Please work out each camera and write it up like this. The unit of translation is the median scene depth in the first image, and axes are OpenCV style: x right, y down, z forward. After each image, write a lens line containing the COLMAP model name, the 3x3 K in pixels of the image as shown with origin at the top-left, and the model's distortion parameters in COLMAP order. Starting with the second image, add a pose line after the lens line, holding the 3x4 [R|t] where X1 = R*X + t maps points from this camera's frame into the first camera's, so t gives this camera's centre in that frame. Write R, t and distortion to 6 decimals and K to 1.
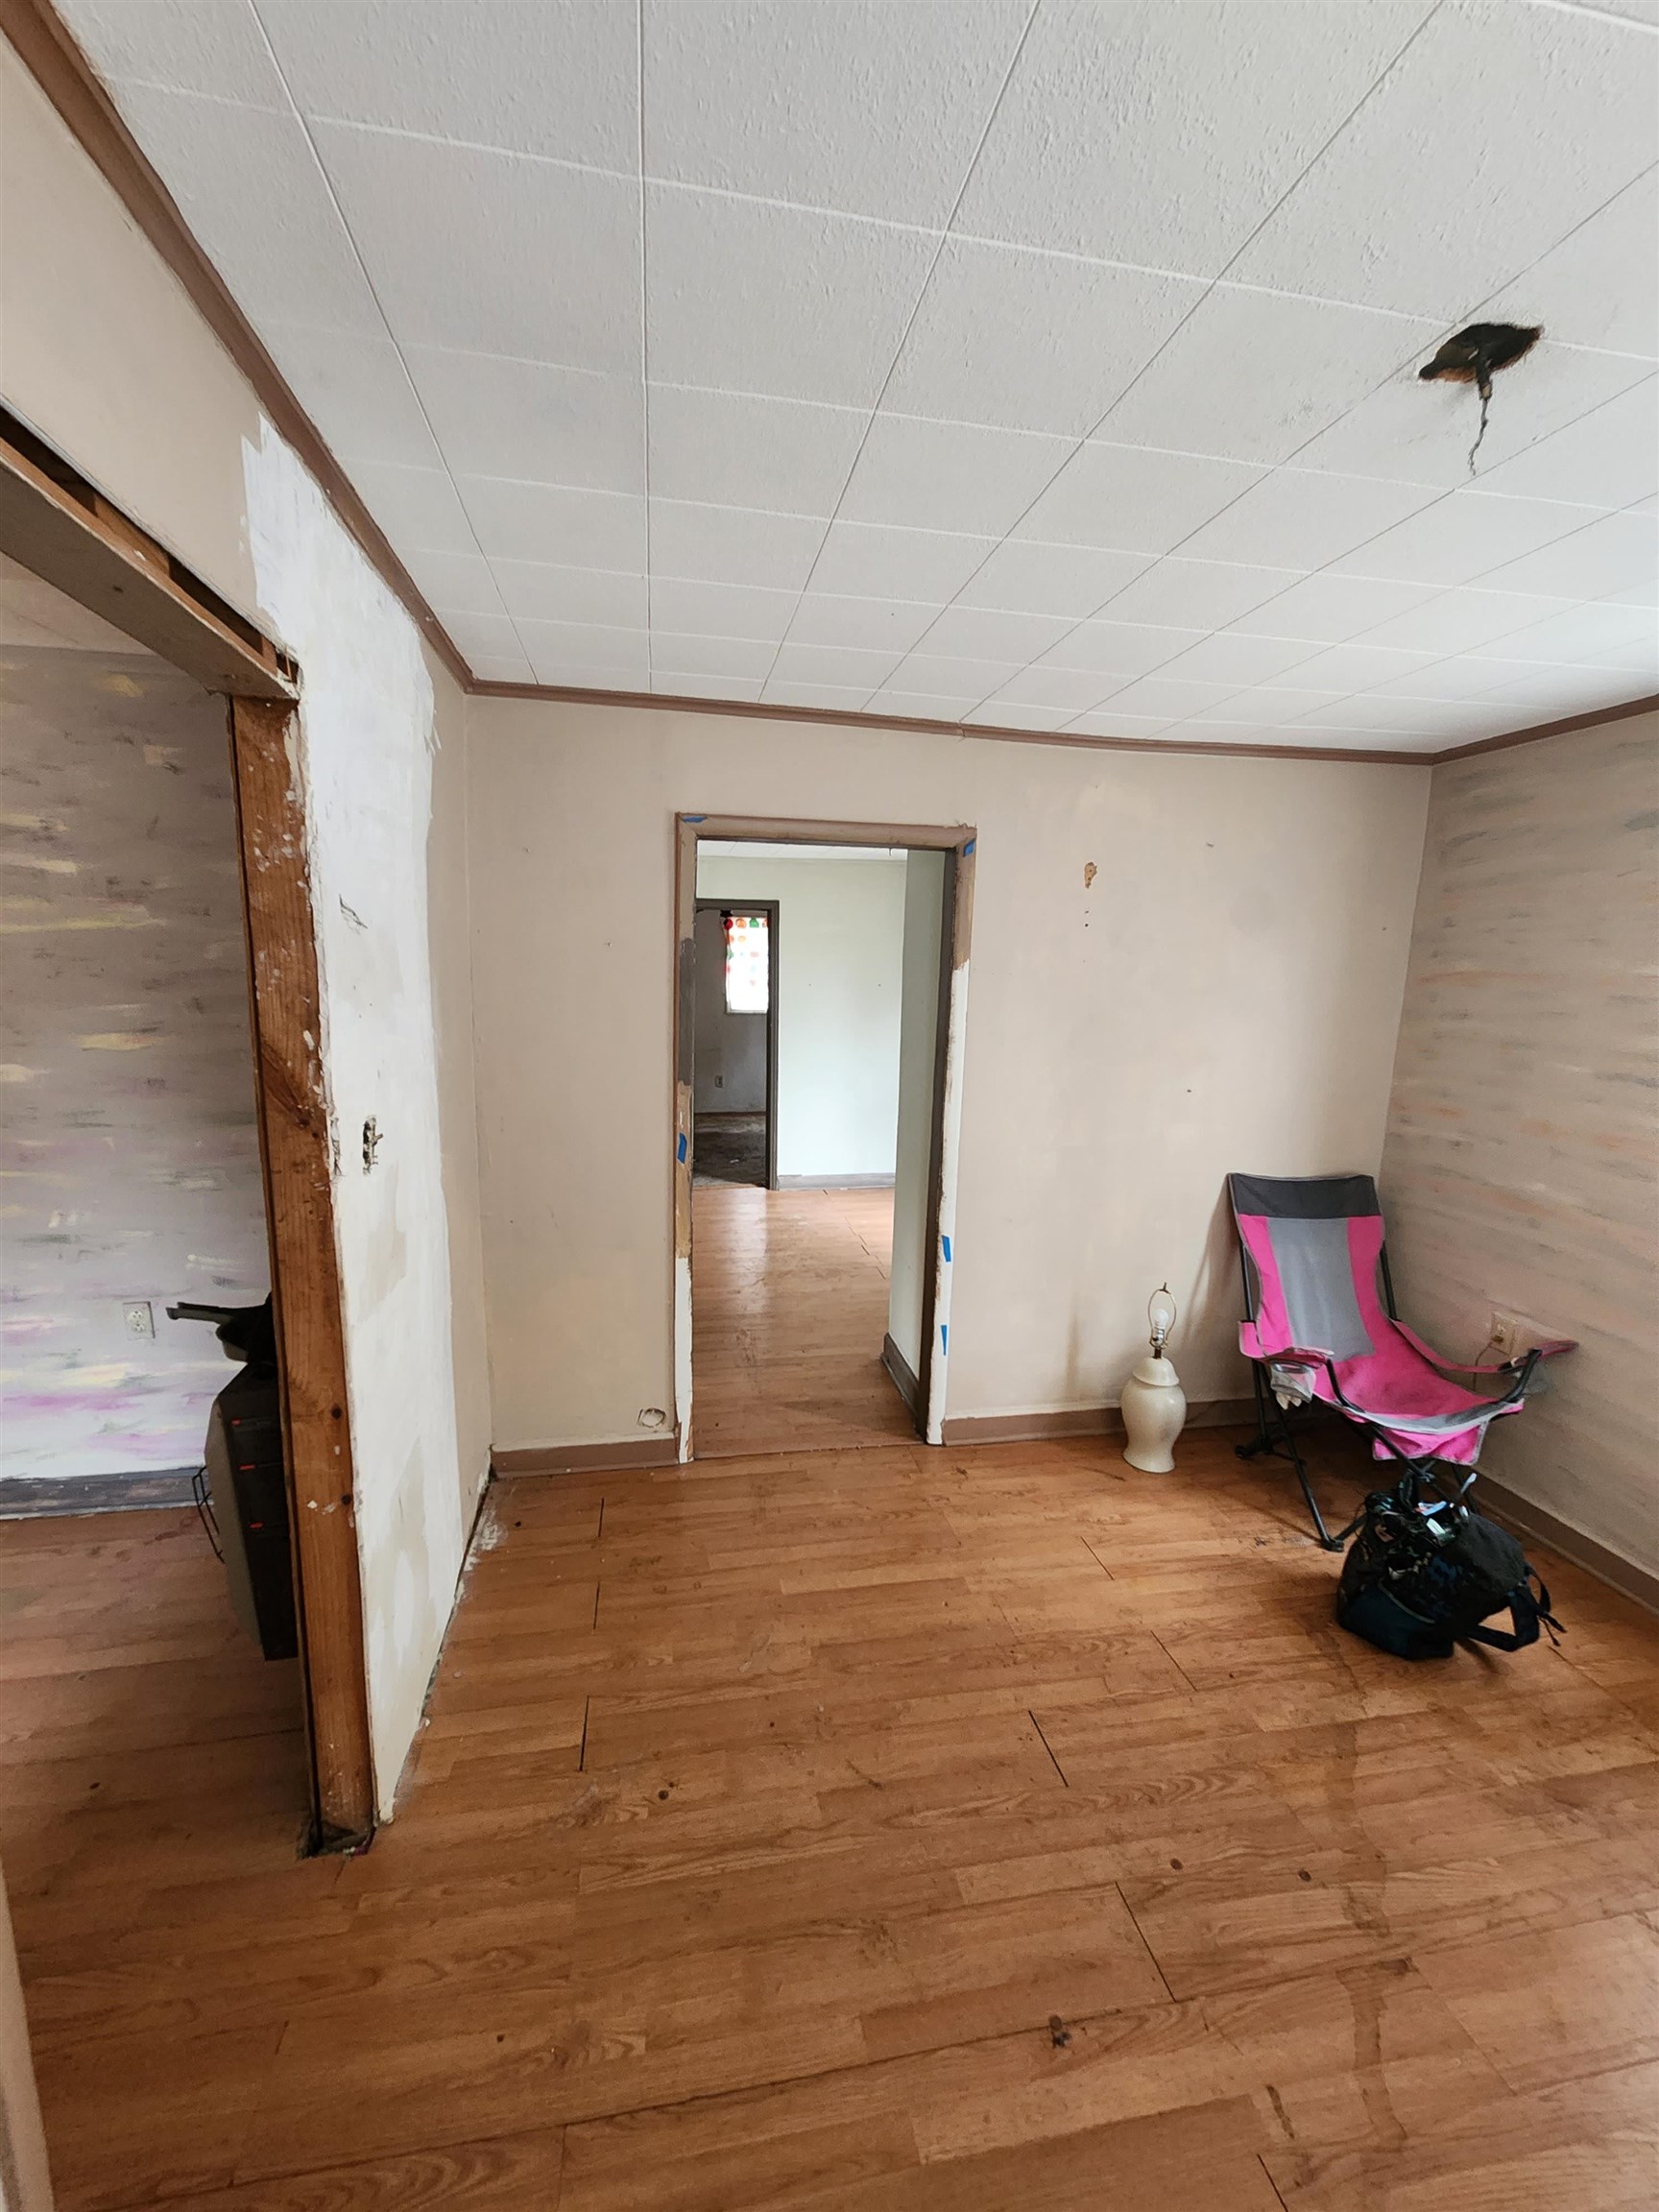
lens RADIAL K [[896.3, 0, 819.2], [0, 896.3, 1109.7], [0, 0, 1]] dist [-0.000572, 0.000036]
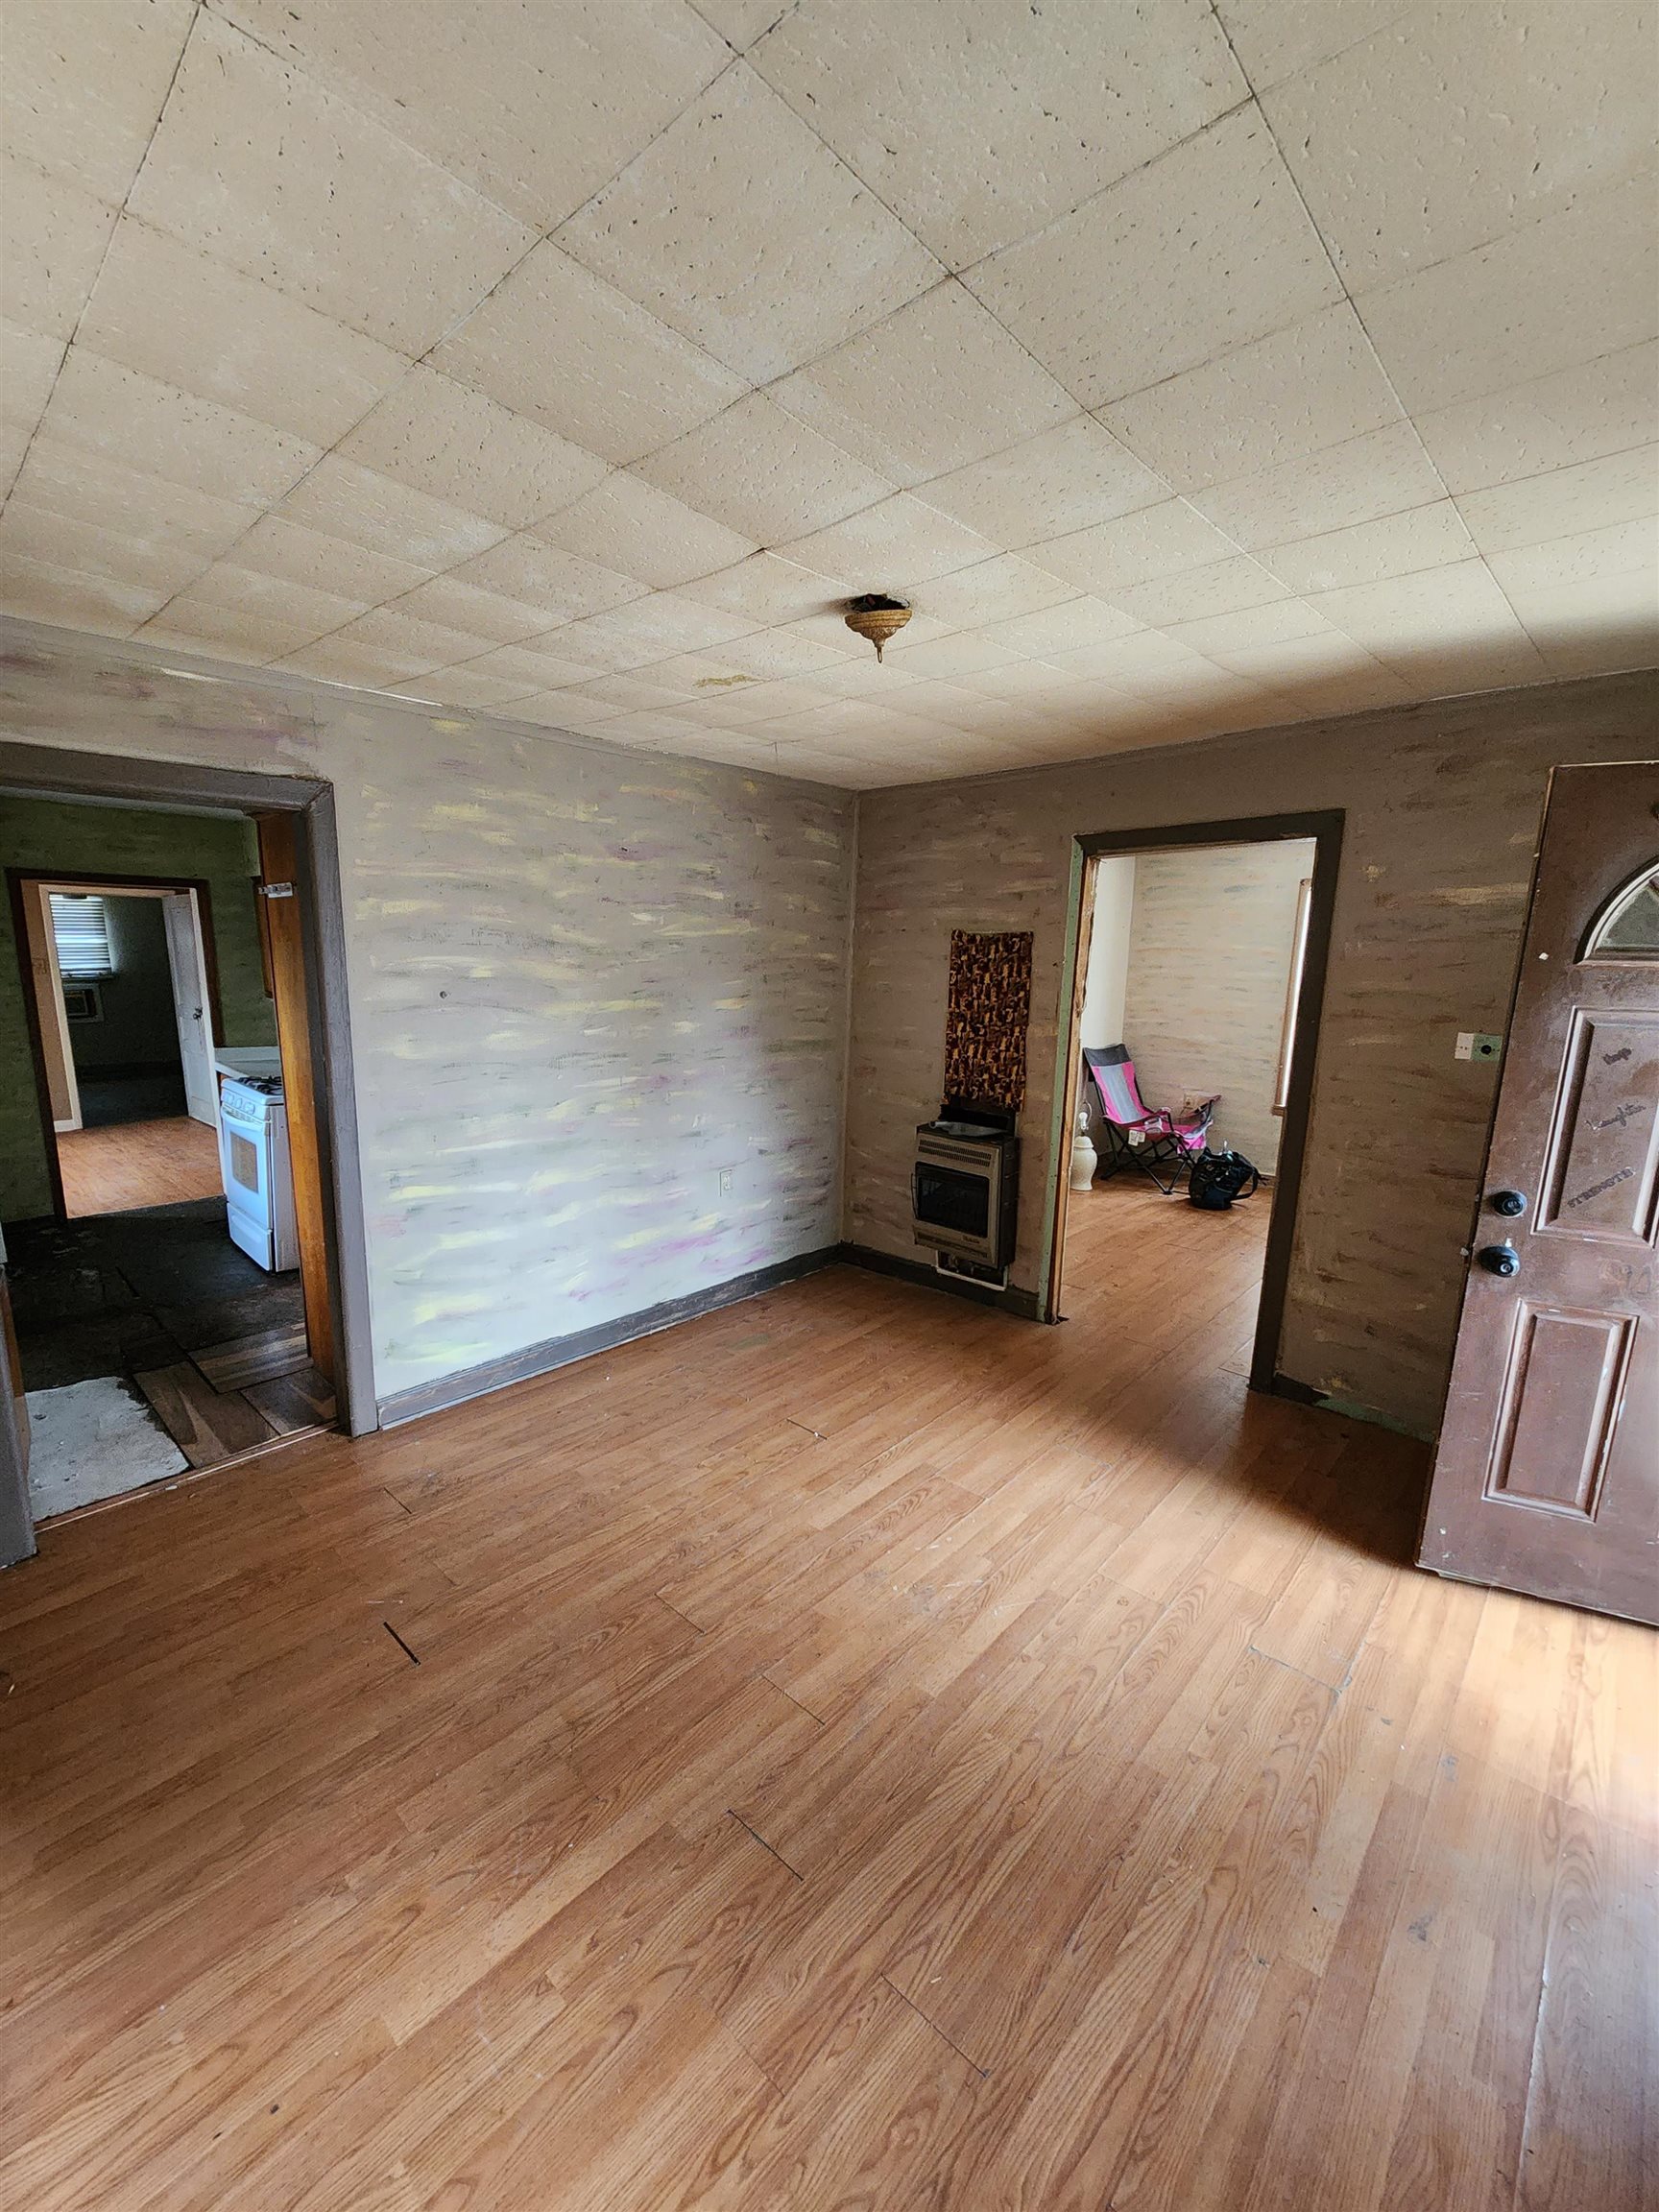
lens RADIAL K [[896.3, 0, 812.6], [0, 896.3, 1103.1], [0, 0, 1]] dist [-0.000572, 0.000036]
pose [[0.803455, -0.115369, 0.584081, -1.584219], [0.101491, 0.993226, 0.056574, 0.023761], [-0.586651, 0.013824, 0.809722, -0.374477]]
